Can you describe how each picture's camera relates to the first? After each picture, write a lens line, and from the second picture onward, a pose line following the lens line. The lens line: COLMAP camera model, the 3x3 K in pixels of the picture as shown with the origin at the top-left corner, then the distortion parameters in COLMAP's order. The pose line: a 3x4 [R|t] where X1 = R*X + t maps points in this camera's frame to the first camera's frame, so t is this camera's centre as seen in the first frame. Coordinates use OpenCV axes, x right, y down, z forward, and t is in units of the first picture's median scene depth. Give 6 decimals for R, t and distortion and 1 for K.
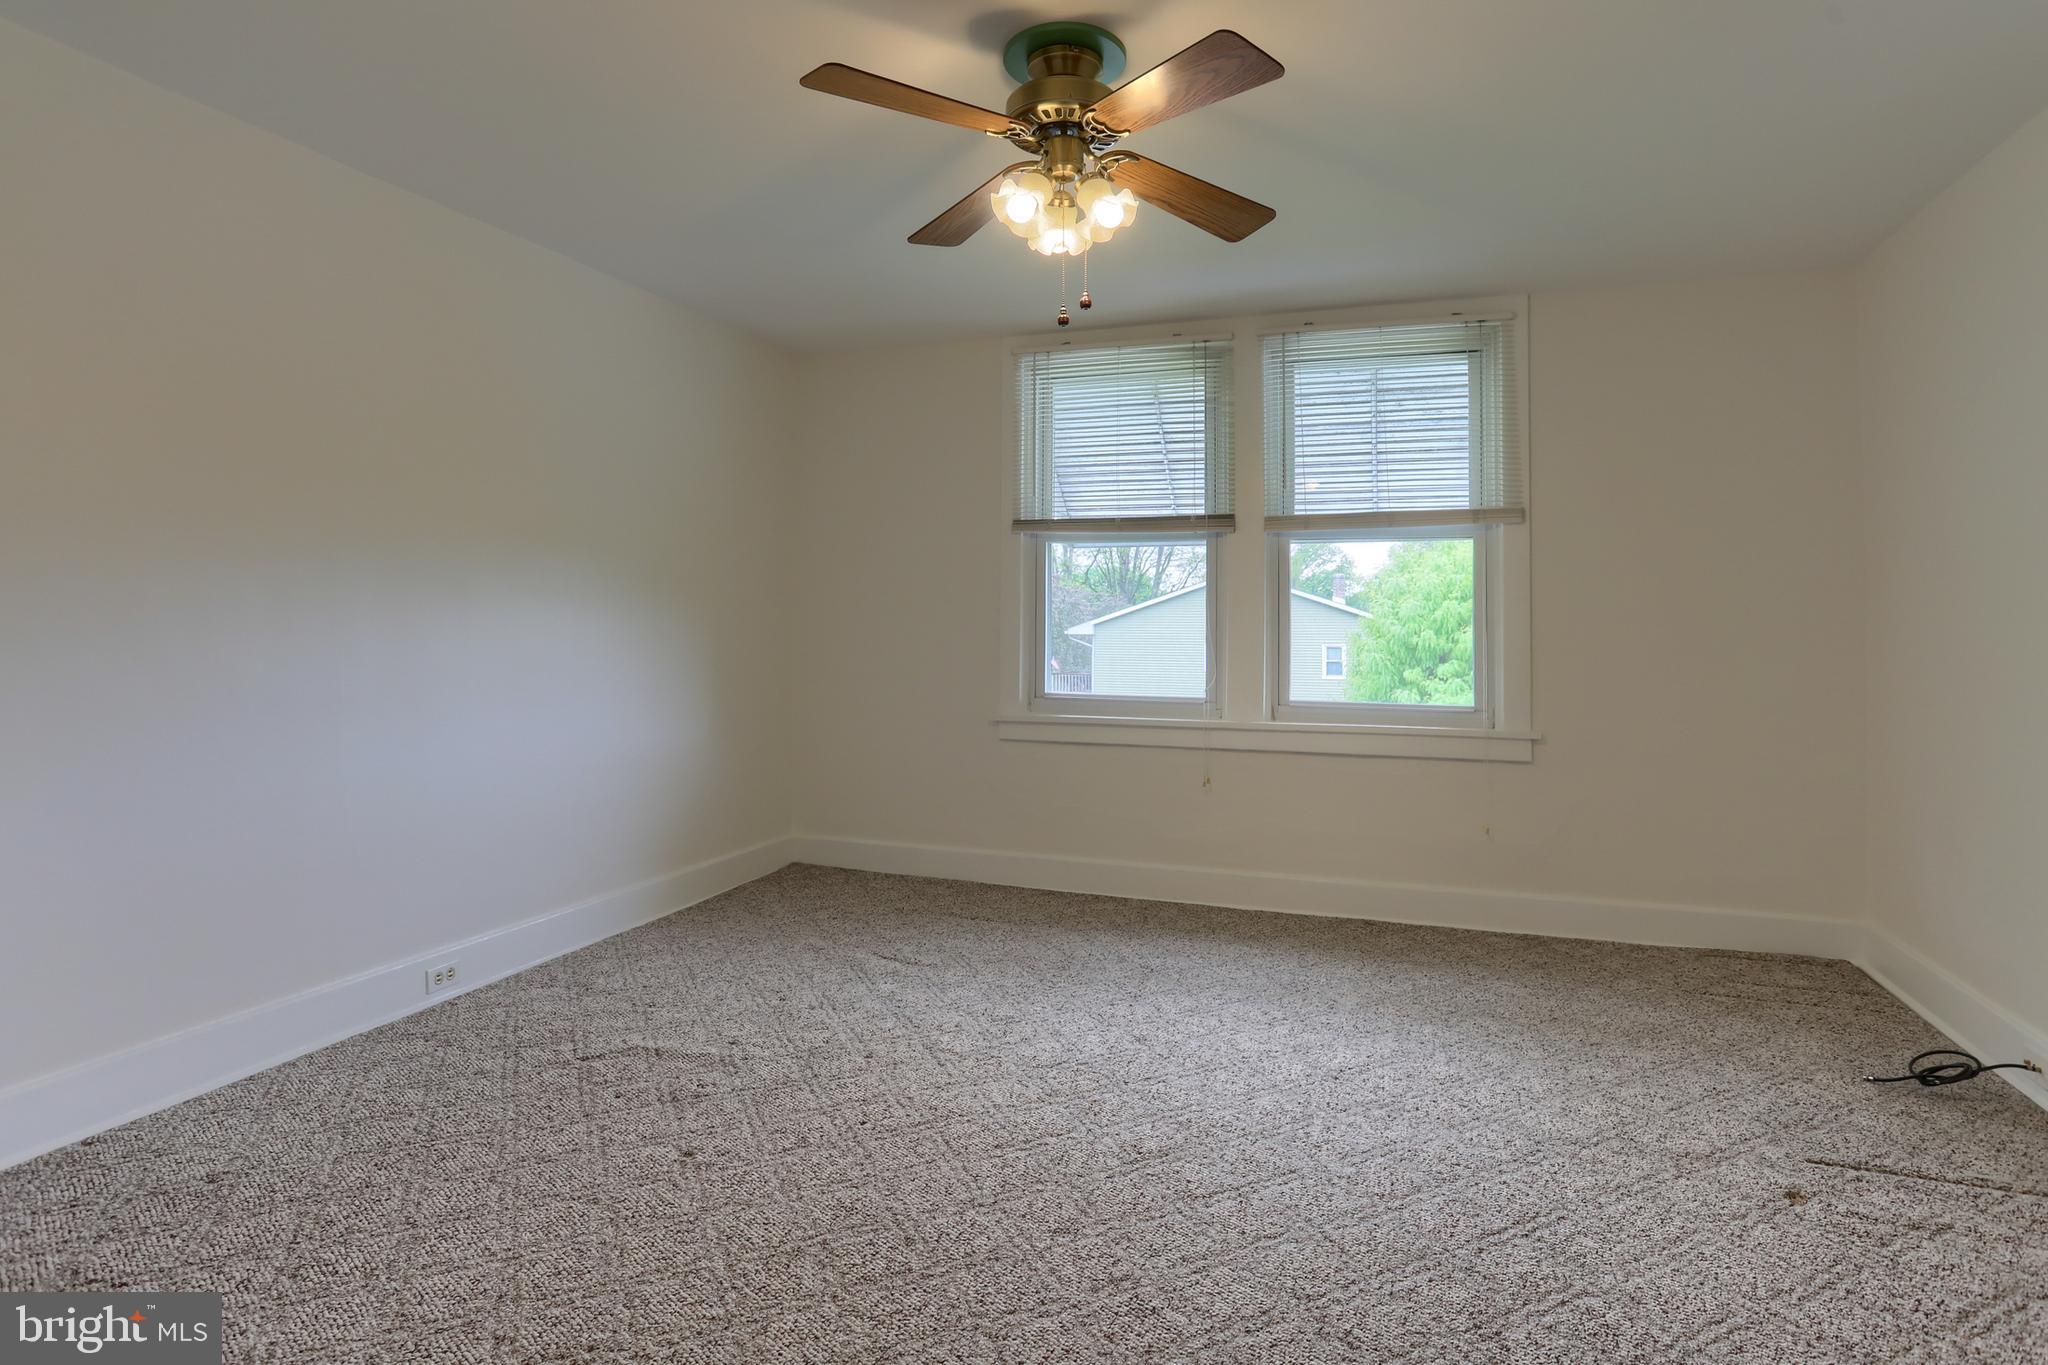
lens RADIAL K [[1075.9, 0, 1028.7], [0, 1075.9, 647.8], [0, 0, 1]] dist [-0.071491, 0.040614]
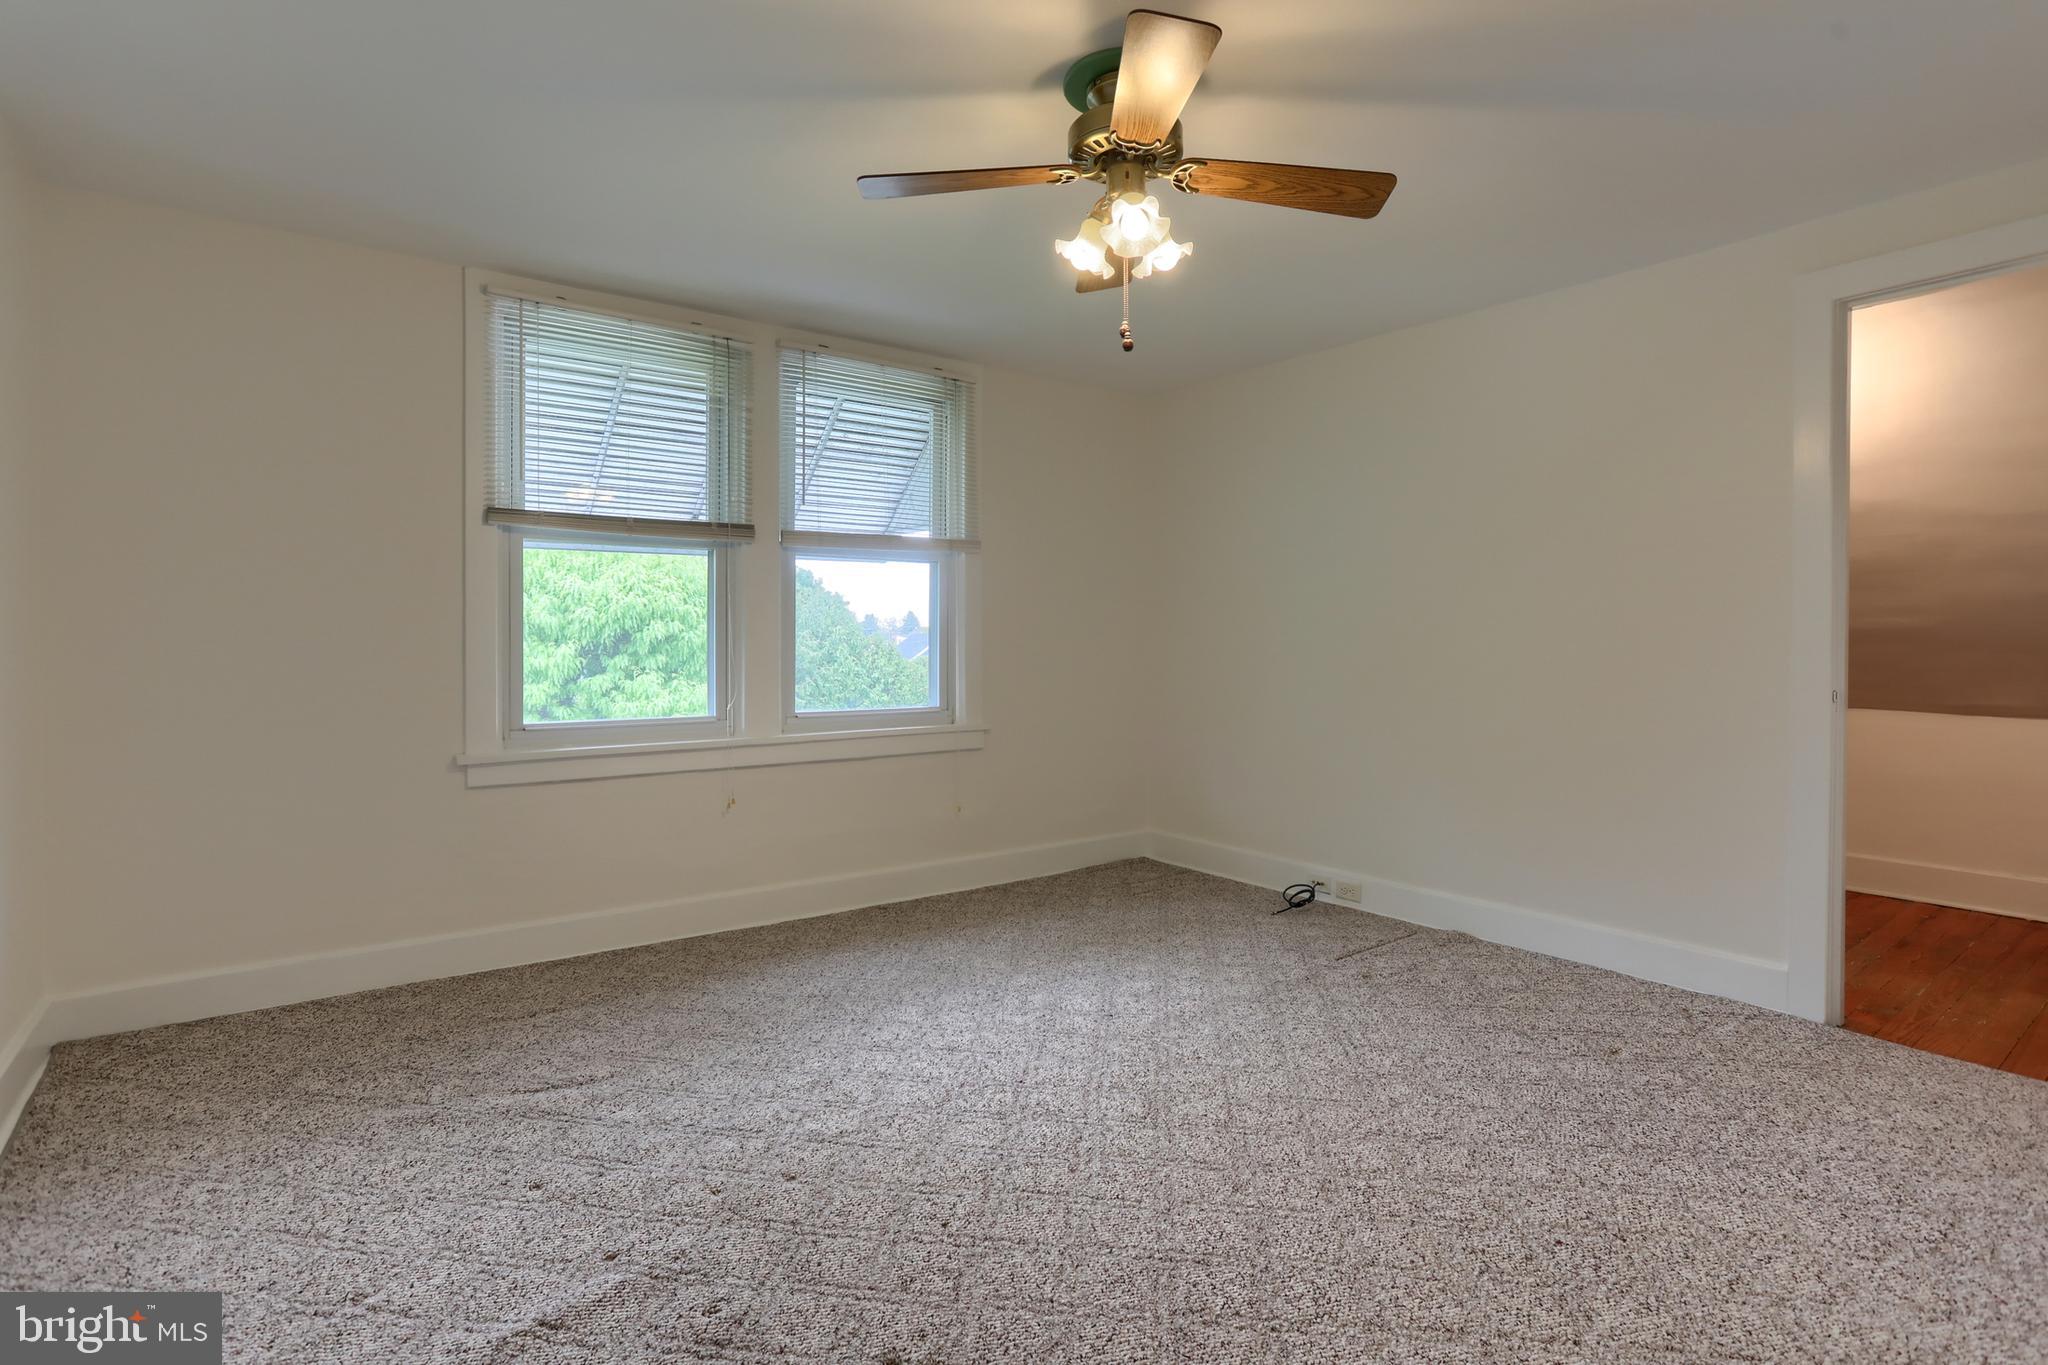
lens RADIAL K [[1029.1, 0, 1024.0], [0, 1029.1, 682.5], [0, 0, 1]] dist [-0.057656, 0.033925]
pose [[0.530563, -0.047895, 0.846291, -0.512899], [0.016272, 0.998794, 0.046324, -0.022494], [-0.847489, -0.010807, 0.530703, 0.321771]]
